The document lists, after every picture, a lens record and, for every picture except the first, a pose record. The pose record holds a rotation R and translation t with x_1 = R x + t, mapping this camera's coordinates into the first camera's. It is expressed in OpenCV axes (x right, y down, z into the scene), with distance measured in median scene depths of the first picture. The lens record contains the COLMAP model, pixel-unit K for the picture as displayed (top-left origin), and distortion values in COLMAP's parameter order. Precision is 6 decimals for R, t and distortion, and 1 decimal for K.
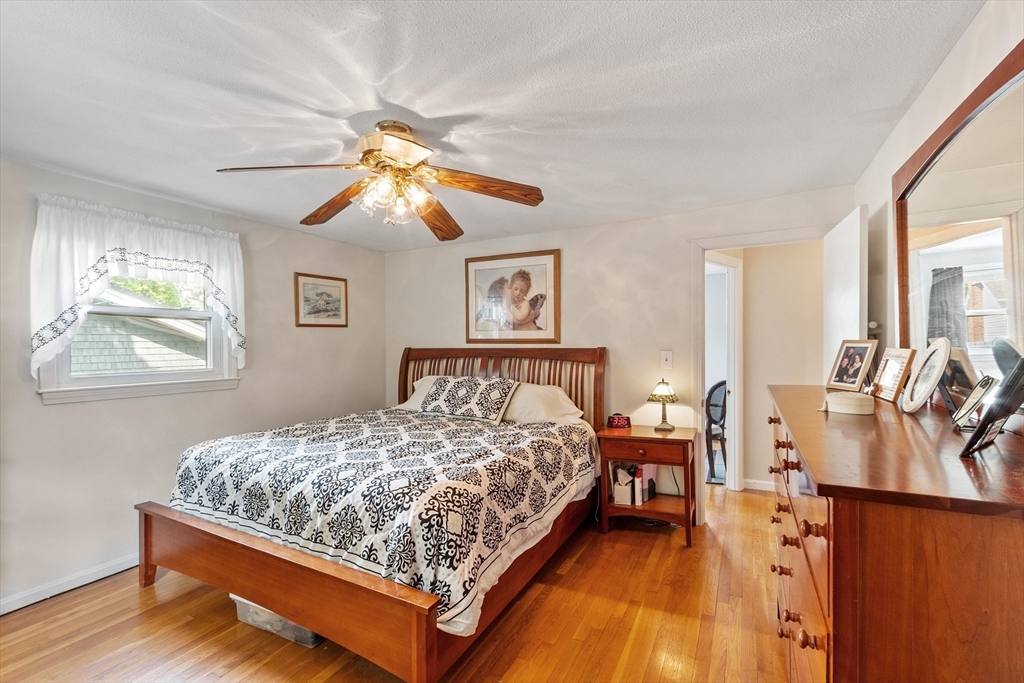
lens RADIAL K [[459.7, 0, 511.8], [0, 459.7, 347.1], [0, 0, 1]] dist [0.000910, 0.000025]
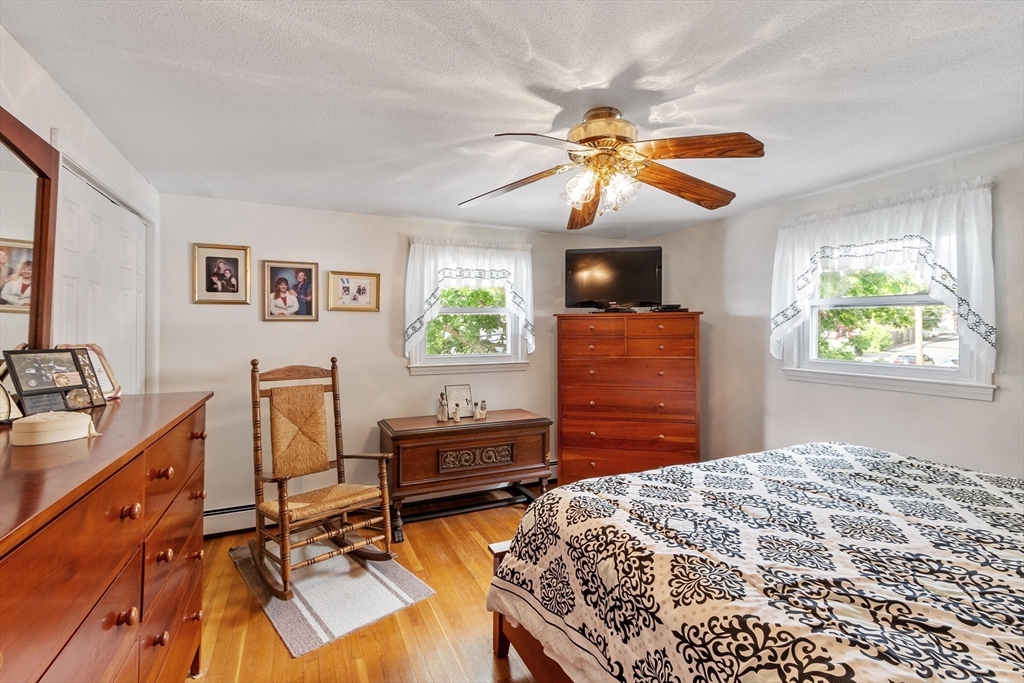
lens RADIAL K [[452.3, 0, 510.8], [0, 452.3, 315.9], [0, 0, 1]] dist [0.001397, 0.000172]
pose [[-0.633384, -0.017274, -0.773644, 0.540790], [-0.011931, 0.999850, -0.012558, -0.033053], [0.773745, 0.001276, -0.633495, 1.313258]]
